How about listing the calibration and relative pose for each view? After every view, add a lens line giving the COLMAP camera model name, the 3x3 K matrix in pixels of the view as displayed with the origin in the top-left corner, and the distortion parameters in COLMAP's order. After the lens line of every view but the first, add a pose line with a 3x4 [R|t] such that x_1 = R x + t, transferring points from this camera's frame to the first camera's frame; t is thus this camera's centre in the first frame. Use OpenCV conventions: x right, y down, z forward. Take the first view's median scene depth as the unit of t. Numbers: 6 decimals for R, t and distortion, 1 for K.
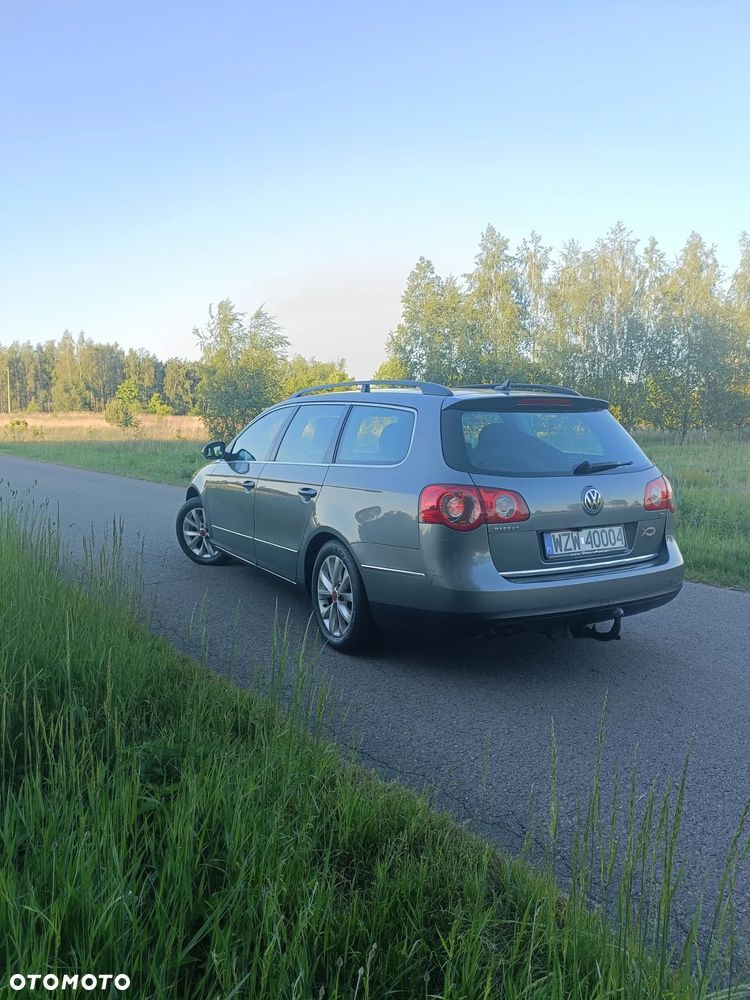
lens RADIAL K [[733.0, 0, 379.7], [0, 733.0, 501.5], [0, 0, 1]] dist [0.066260, -0.083357]
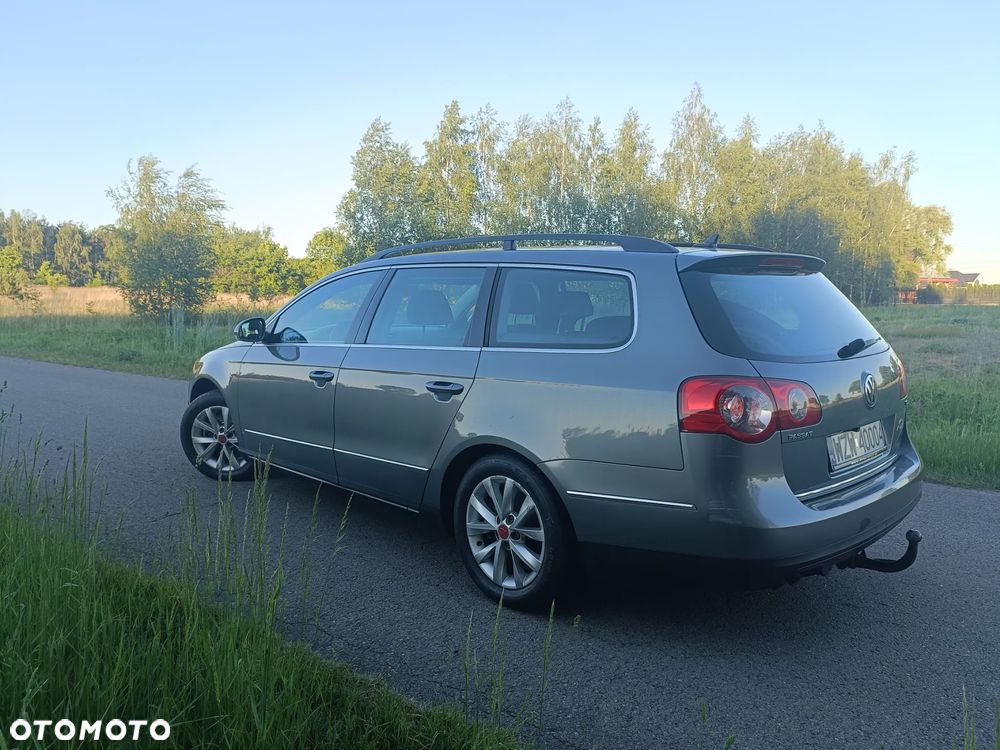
lens RADIAL K [[732.2, 0, 503.2], [0, 732.2, 372.4], [0, 0, 1]] dist [0.039643, -0.028776]
pose [[0.965824, -0.029044, 0.257565, -0.165553], [0.029444, 0.999564, 0.002305, -0.019835], [-0.257520, 0.005358, 0.966258, 0.210485]]
